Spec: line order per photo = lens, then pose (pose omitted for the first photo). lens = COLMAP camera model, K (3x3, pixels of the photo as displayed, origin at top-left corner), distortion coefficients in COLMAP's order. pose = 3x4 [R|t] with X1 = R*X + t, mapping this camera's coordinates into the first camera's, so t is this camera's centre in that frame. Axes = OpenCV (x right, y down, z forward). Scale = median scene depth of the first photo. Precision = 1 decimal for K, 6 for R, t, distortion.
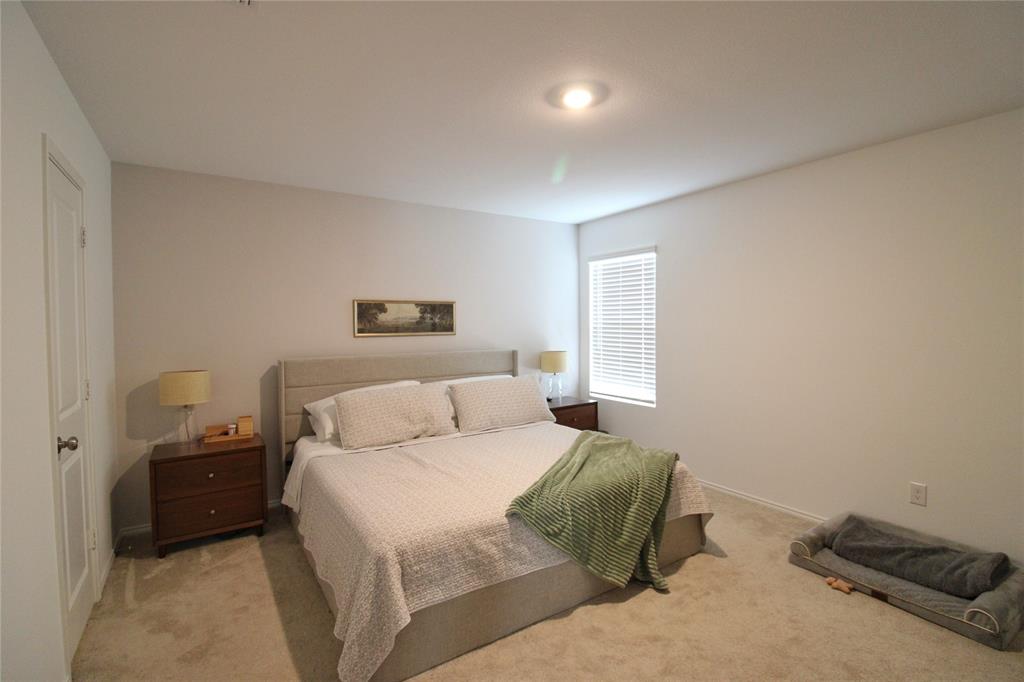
lens RADIAL K [[478.1, 0, 514.6], [0, 478.1, 331.3], [0, 0, 1]] dist [-0.005551, -0.010542]
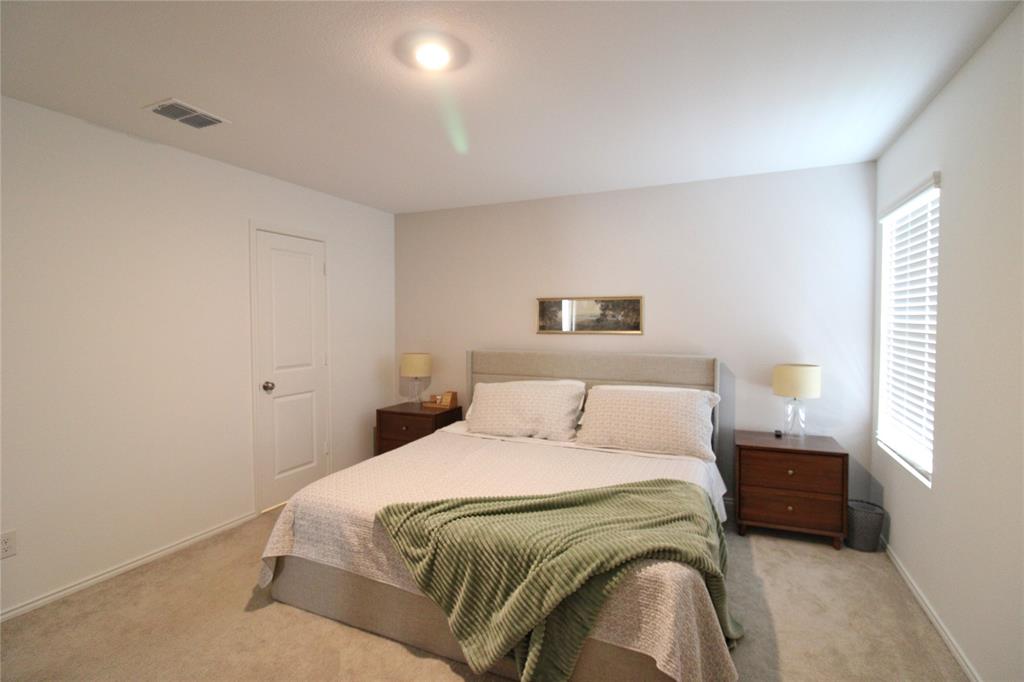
lens RADIAL K [[478.1, 0, 514.6], [0, 478.1, 331.3], [0, 0, 1]] dist [-0.005551, -0.010542]
pose [[0.539369, 0.027919, -0.841606, 0.497771], [-0.018457, 0.999602, 0.021332, -0.013392], [0.841867, 0.004028, 0.539670, 0.360569]]
